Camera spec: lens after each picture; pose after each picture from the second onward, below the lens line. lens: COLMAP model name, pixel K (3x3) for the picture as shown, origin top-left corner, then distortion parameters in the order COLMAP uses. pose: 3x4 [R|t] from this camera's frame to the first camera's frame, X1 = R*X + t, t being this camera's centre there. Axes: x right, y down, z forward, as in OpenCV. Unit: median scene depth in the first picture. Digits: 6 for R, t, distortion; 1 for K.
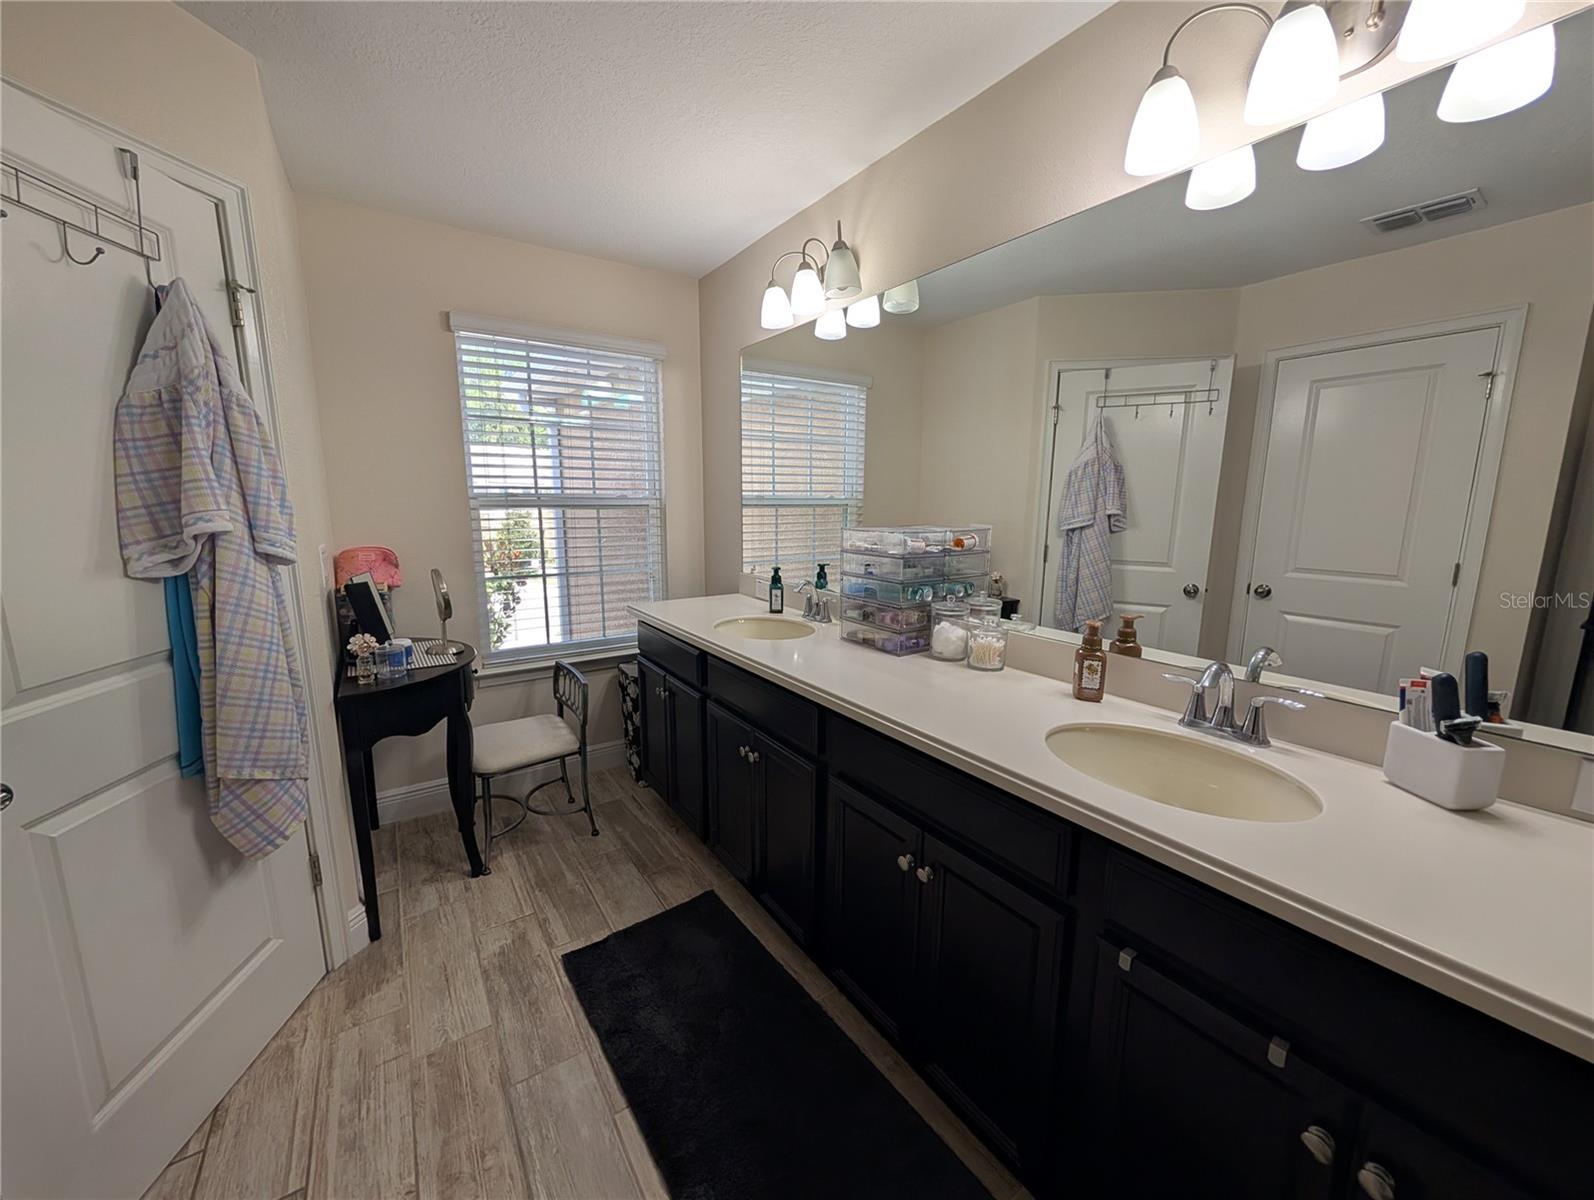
lens RADIAL K [[611.2, 0, 793.5], [0, 611.2, 604.2], [0, 0, 1]] dist [-0.000232, 0.000072]
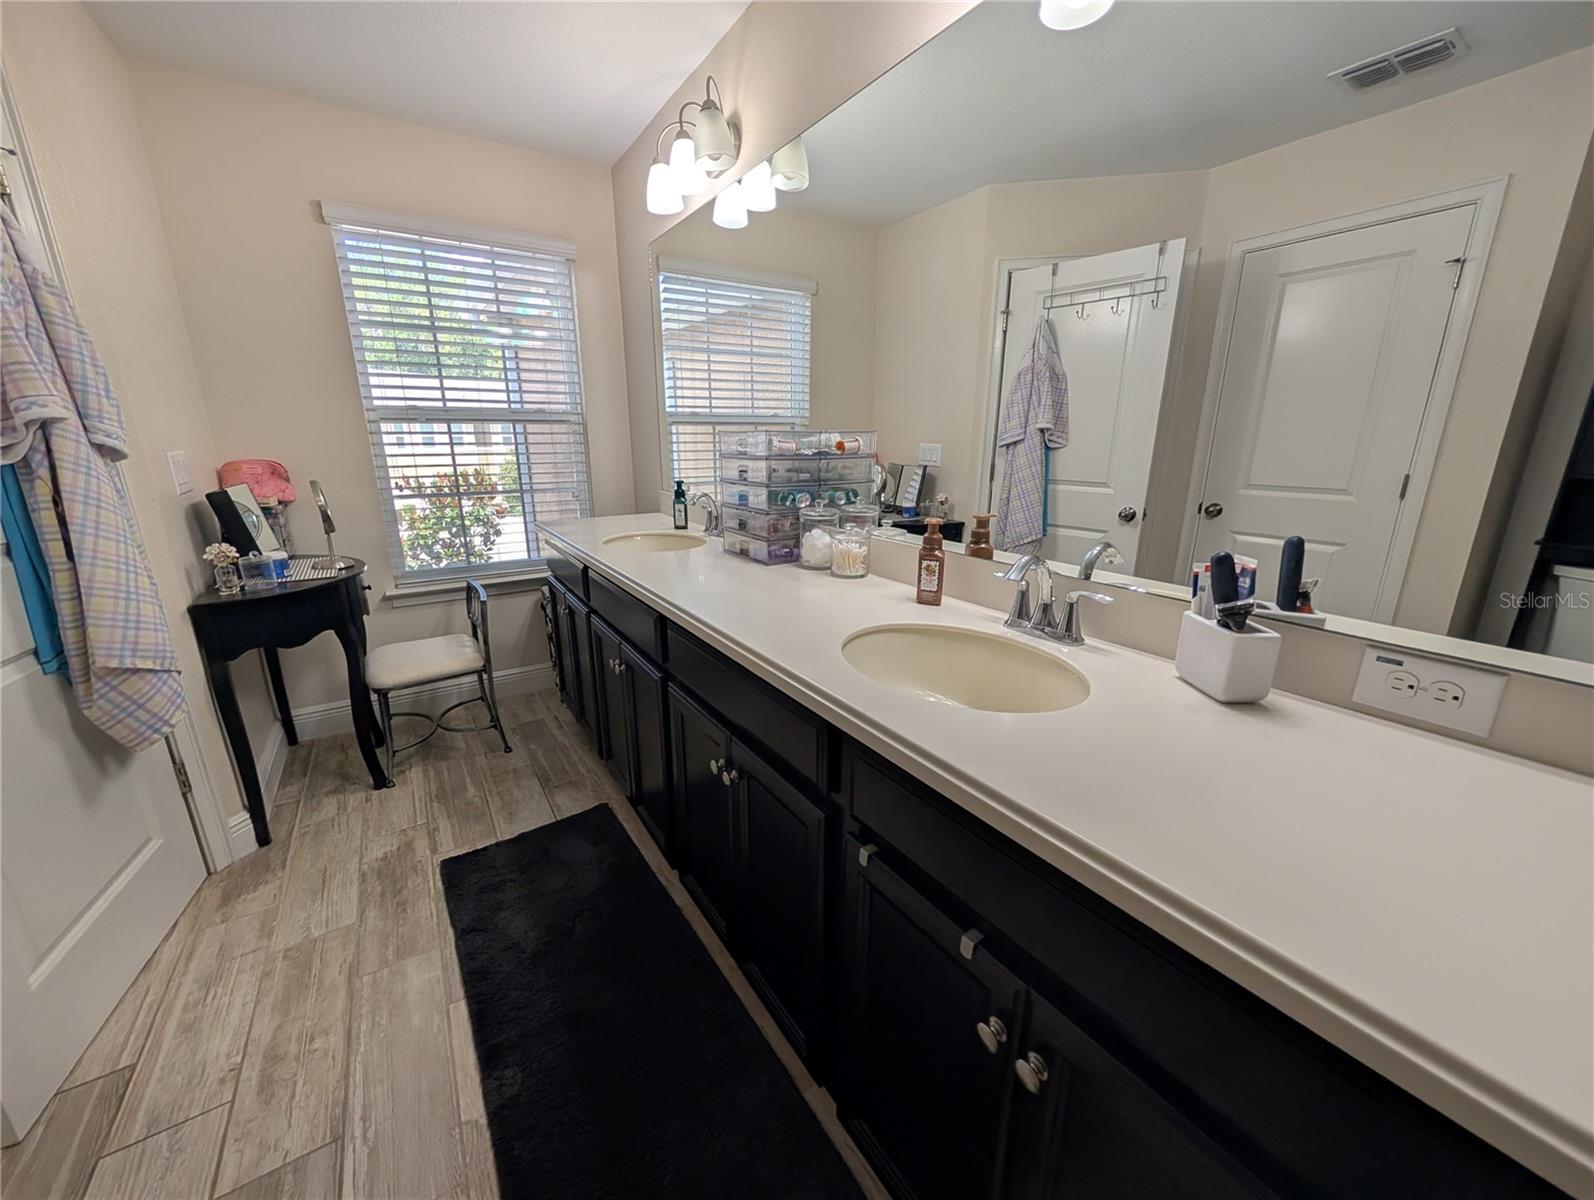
lens RADIAL K [[611.2, 0, 791.4], [0, 611.2, 604.7], [0, 0, 1]] dist [-0.000232, 0.000072]
pose [[0.999794, 0.001425, -0.020260, 0.216843], [0.000618, 0.994941, 0.100456, 0.047978], [0.020301, -0.100448, 0.994735, 0.043876]]
